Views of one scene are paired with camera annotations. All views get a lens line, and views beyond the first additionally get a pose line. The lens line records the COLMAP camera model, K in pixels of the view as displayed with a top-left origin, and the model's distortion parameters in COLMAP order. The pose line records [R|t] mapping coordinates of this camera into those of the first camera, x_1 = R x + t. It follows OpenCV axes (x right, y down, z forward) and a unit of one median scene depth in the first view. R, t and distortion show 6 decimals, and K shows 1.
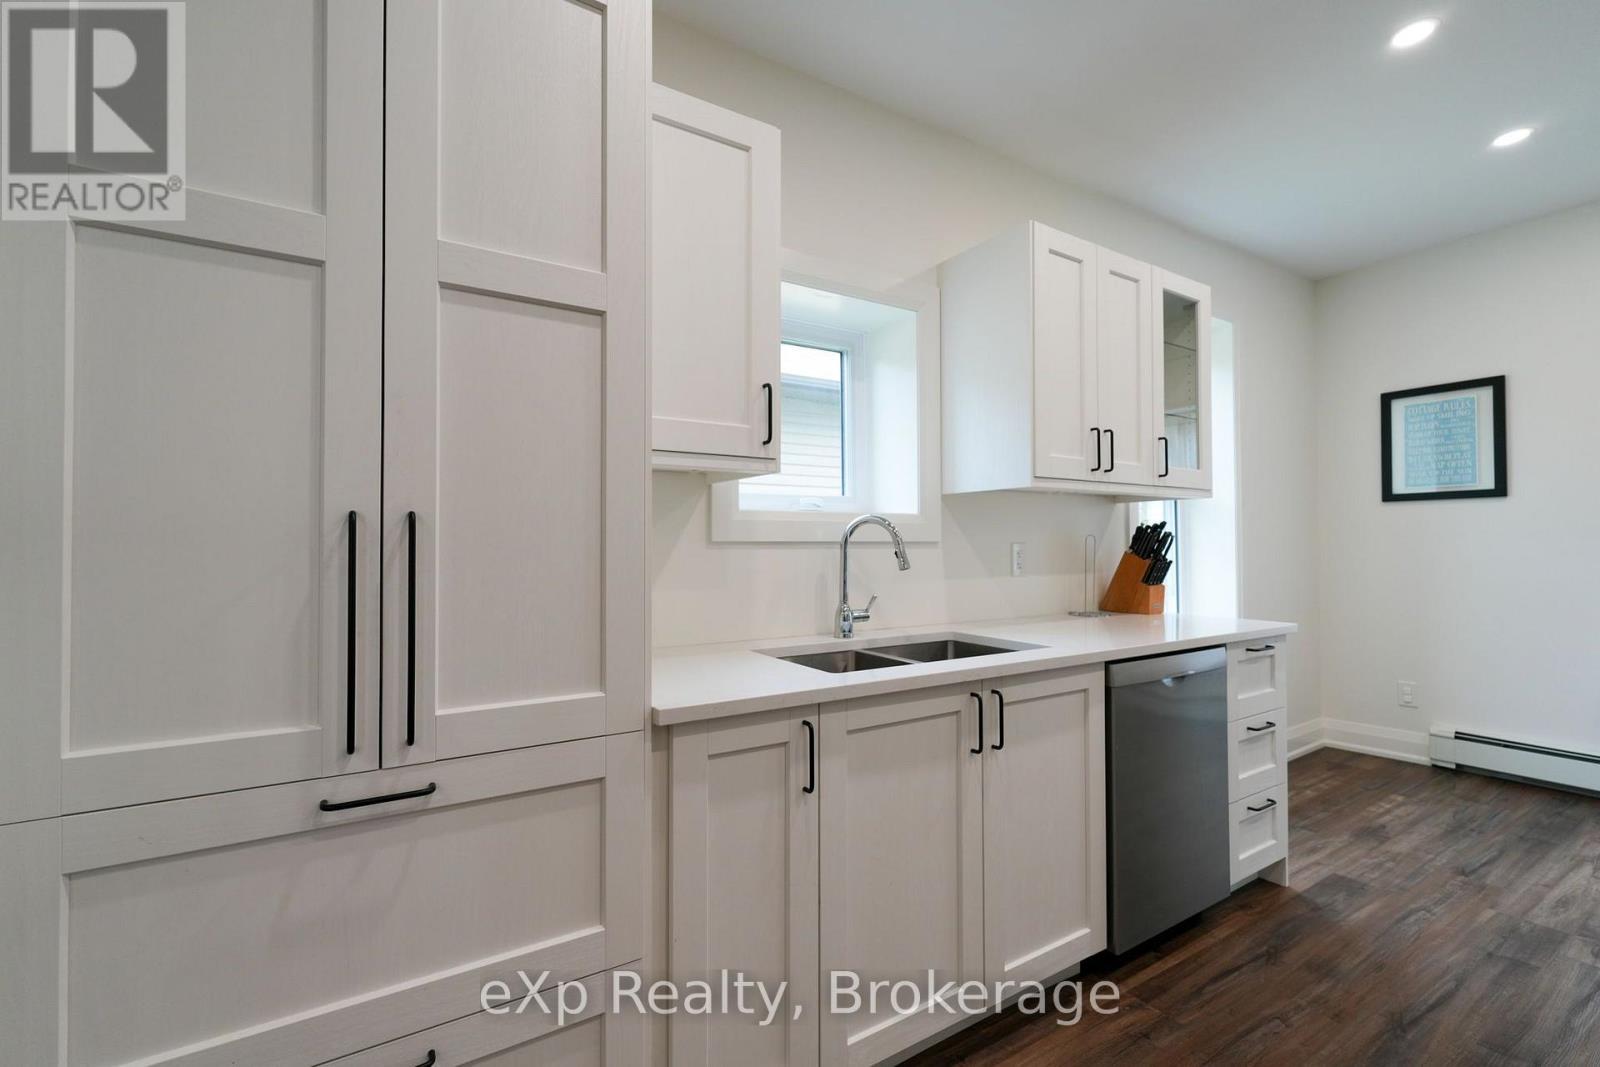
lens RADIAL K [[696.2, 0, 800.0], [0, 696.2, 533.5], [0, 0, 1]] dist [0.001369, 0.000569]
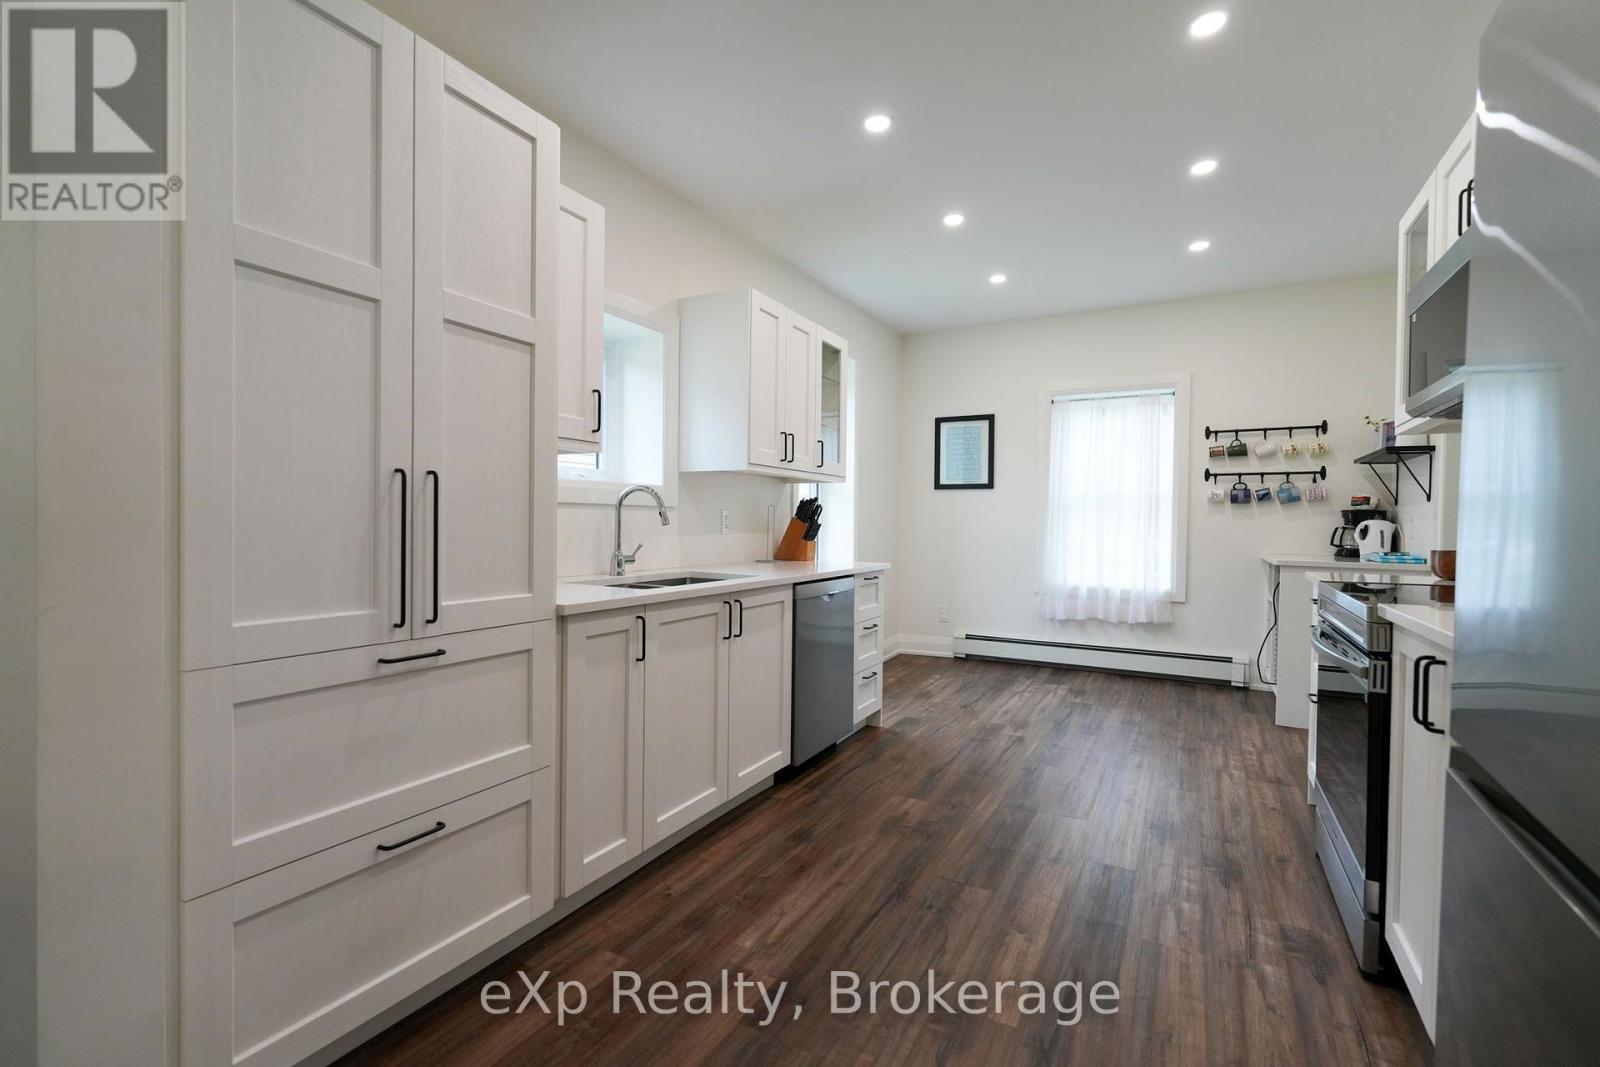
lens RADIAL K [[696.2, 0, 800.0], [0, 696.2, 533.5], [0, 0, 1]] dist [0.001369, 0.000569]
pose [[0.875424, 0.002713, 0.483348, -0.266956], [-0.019555, 0.999364, 0.029807, 0.020092], [-0.482960, -0.035546, 0.874921, -0.328922]]
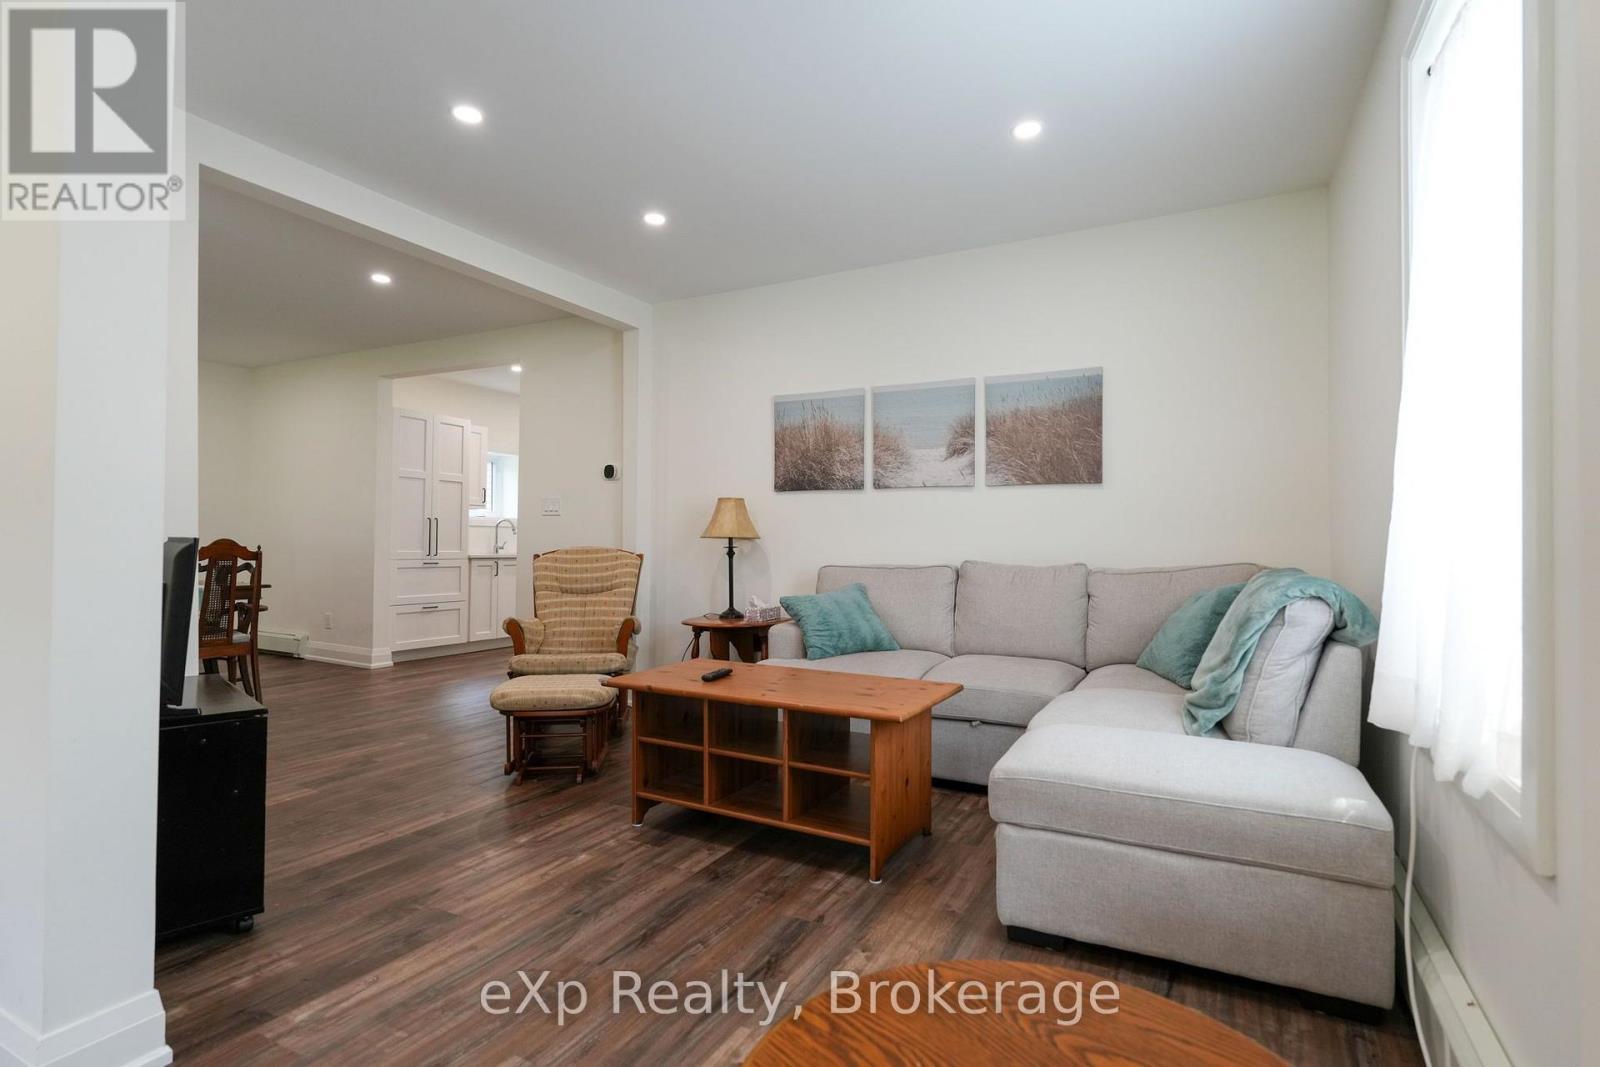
lens RADIAL K [[798.7, 0, 800.0], [0, 798.7, 533.5], [0, 0, 1]] dist [-0.001038, 0.000104]
pose [[0.865516, 0.011683, 0.500744, -0.596162], [-0.012298, 0.999922, -0.002073, 0.036924], [-0.500730, -0.004364, 0.865593, -3.087315]]
